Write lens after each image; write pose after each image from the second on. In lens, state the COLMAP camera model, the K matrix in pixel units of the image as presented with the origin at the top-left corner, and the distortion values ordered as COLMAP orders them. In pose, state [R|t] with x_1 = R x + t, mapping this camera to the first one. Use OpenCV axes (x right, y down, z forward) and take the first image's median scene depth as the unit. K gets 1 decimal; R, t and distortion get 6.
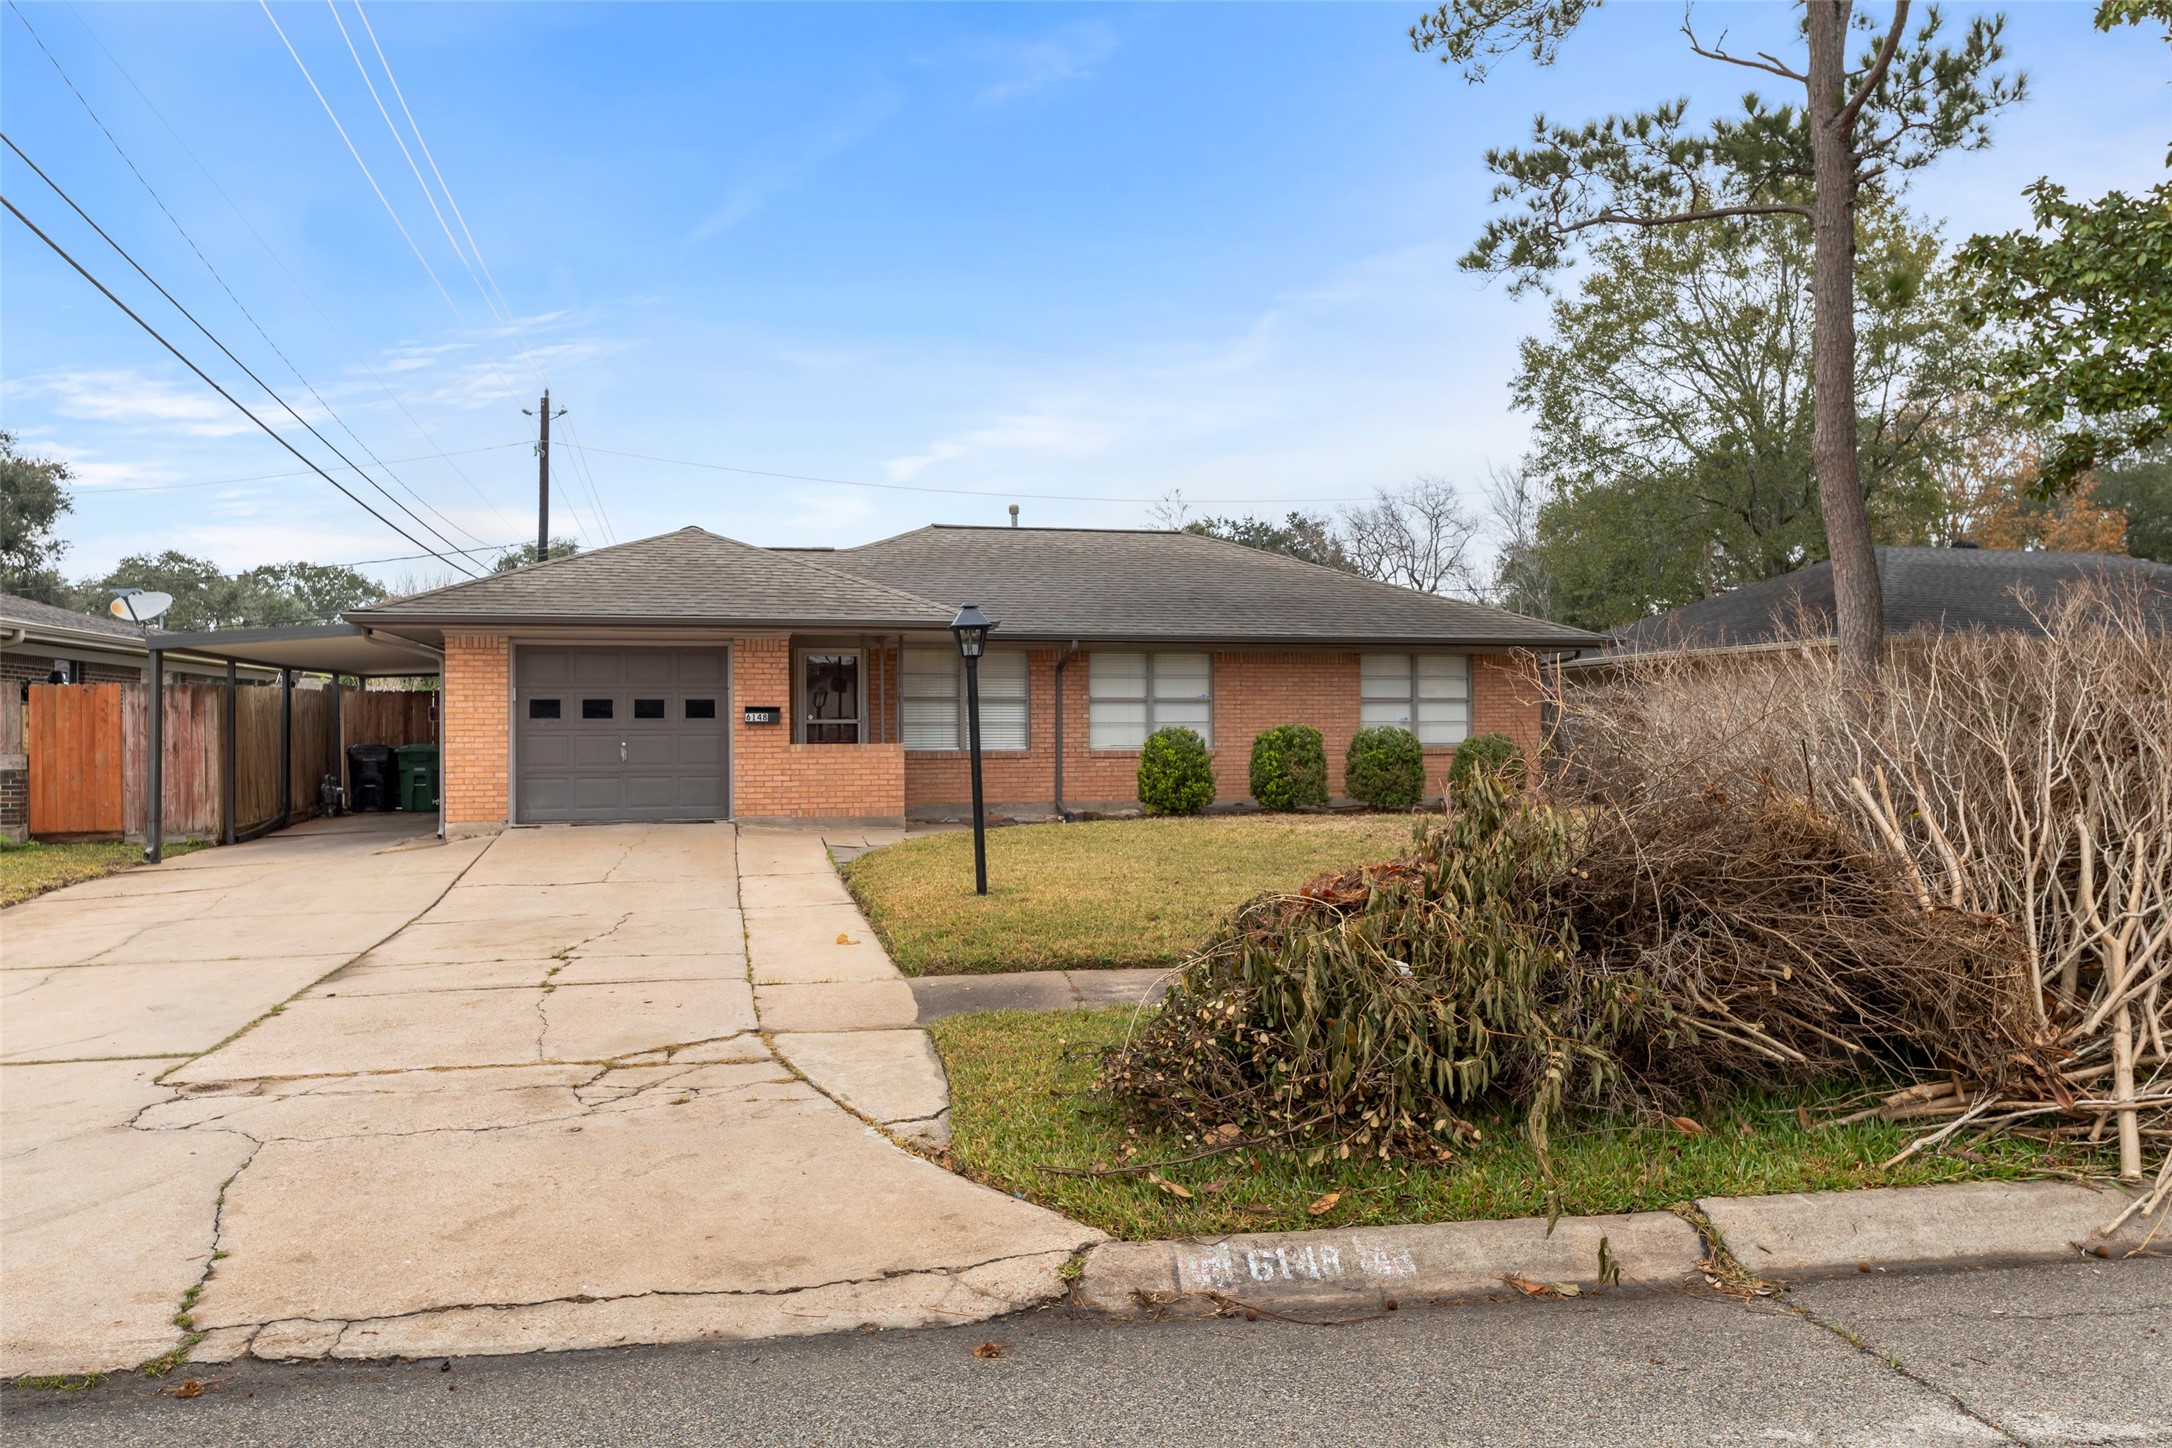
lens RADIAL K [[1443.7, 0, 1084.5], [0, 1443.7, 722.9], [0, 0, 1]] dist [0.000574, 0.000941]
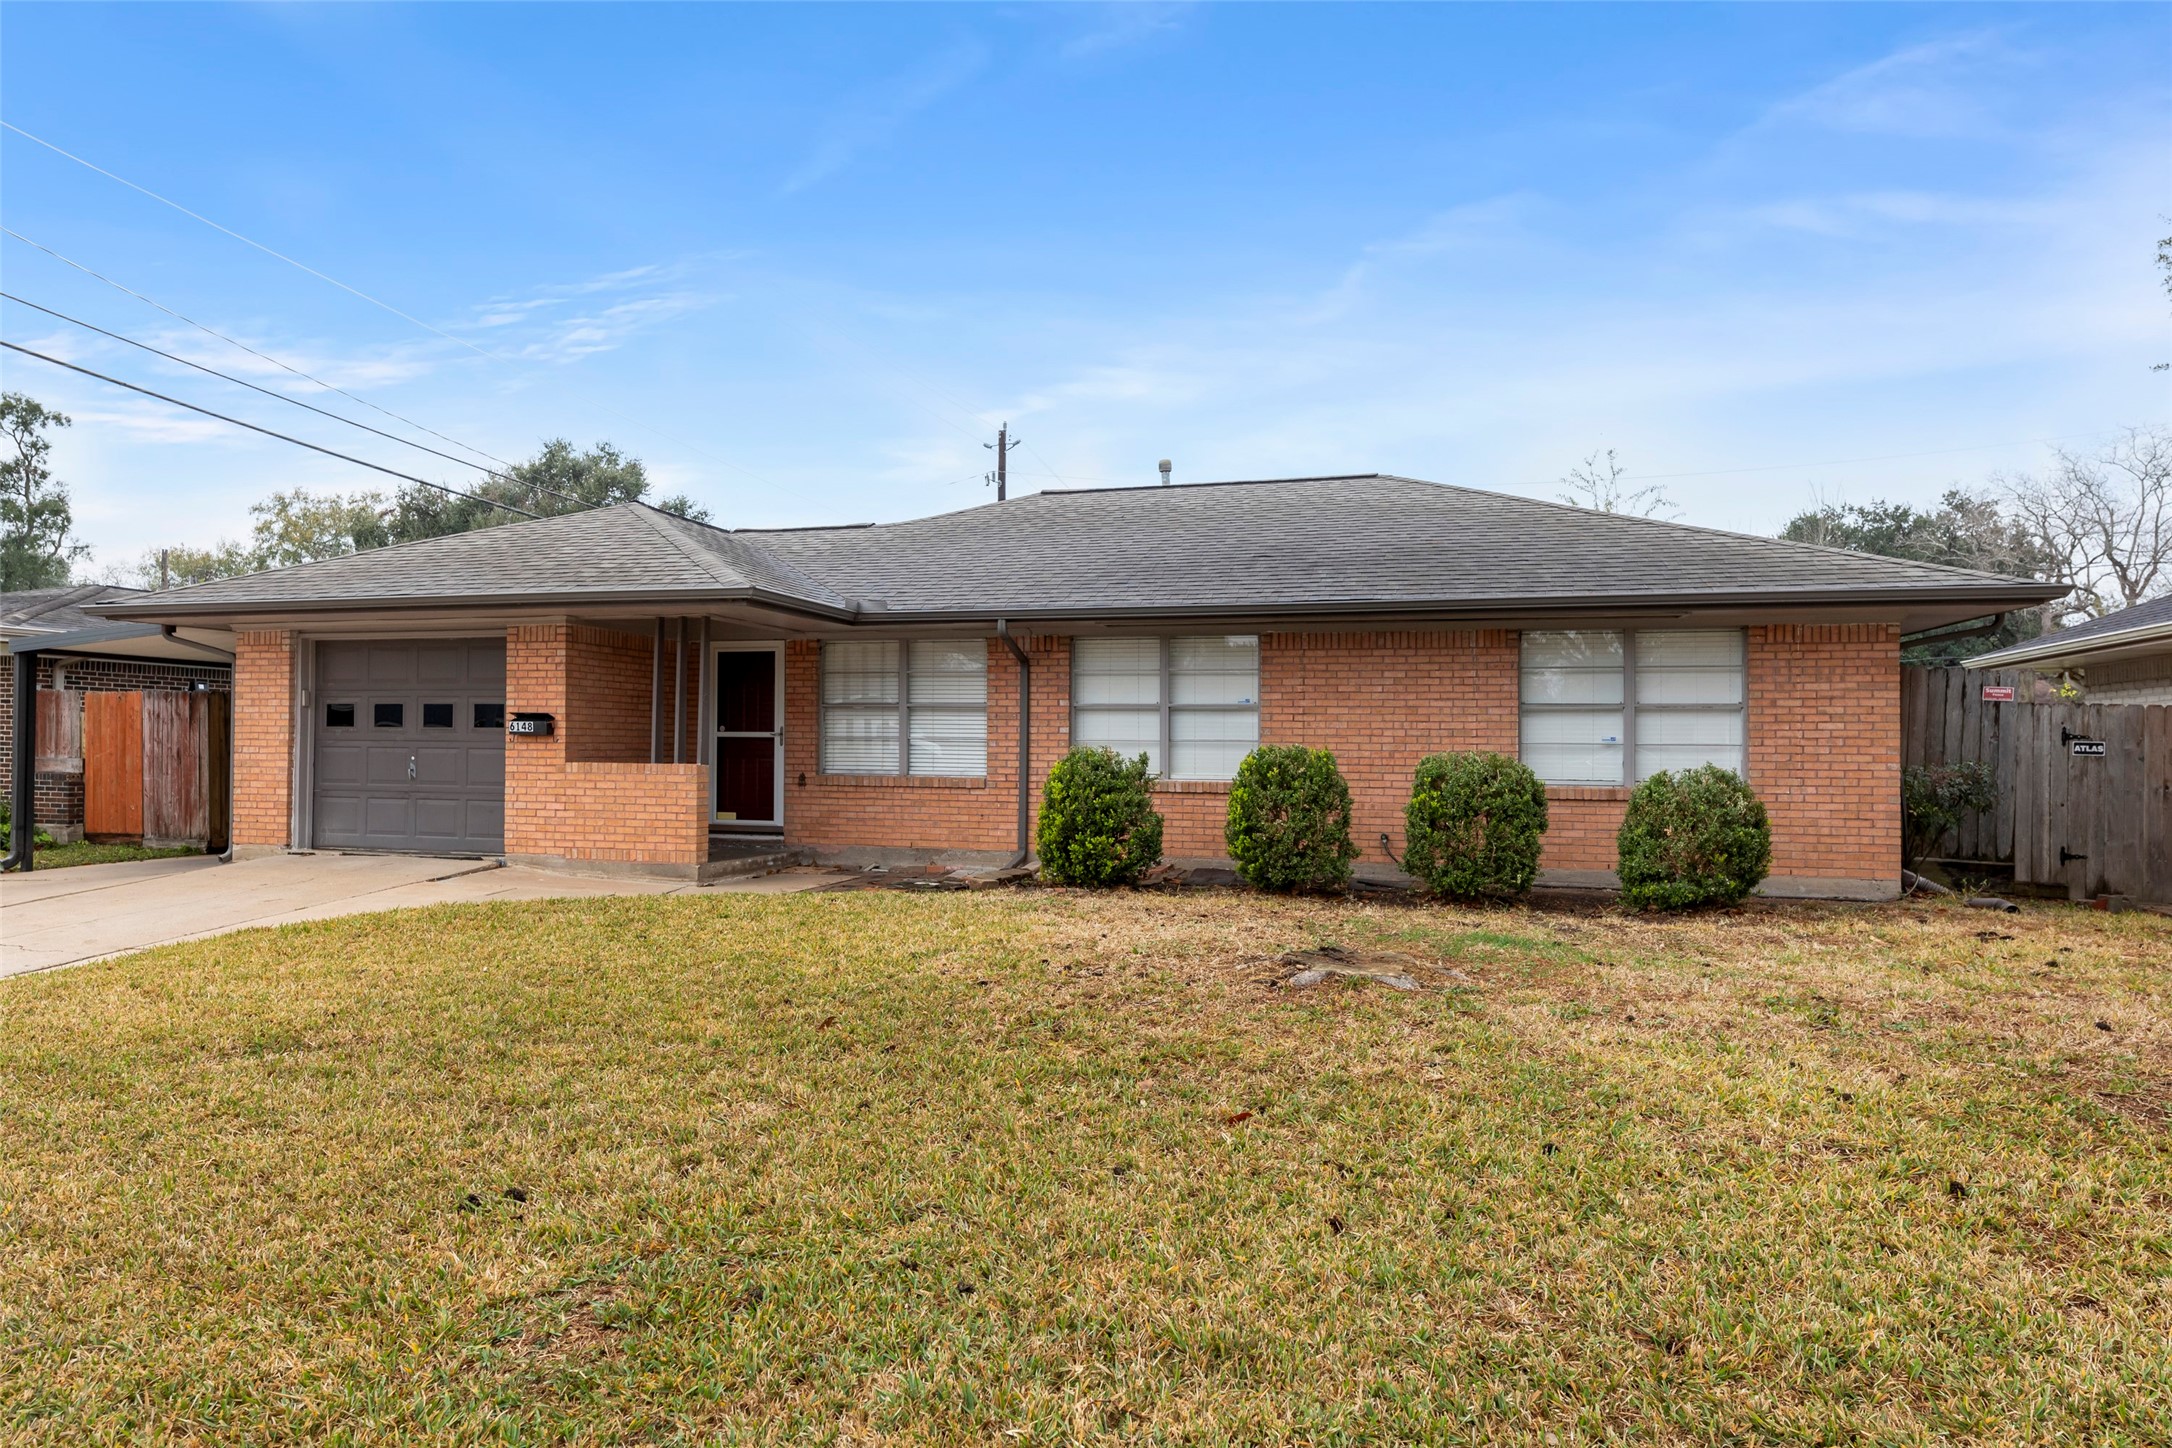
lens RADIAL K [[1290.4, 0, 1073.6], [0, 1290.4, 741.9], [0, 0, 1]] dist [0.002887, 0.000704]
pose [[0.864531, 0.010464, -0.502471, 0.341927], [-0.011327, 0.999935, 0.001335, 0.000099], [0.502453, 0.004538, 0.864593, 0.499348]]
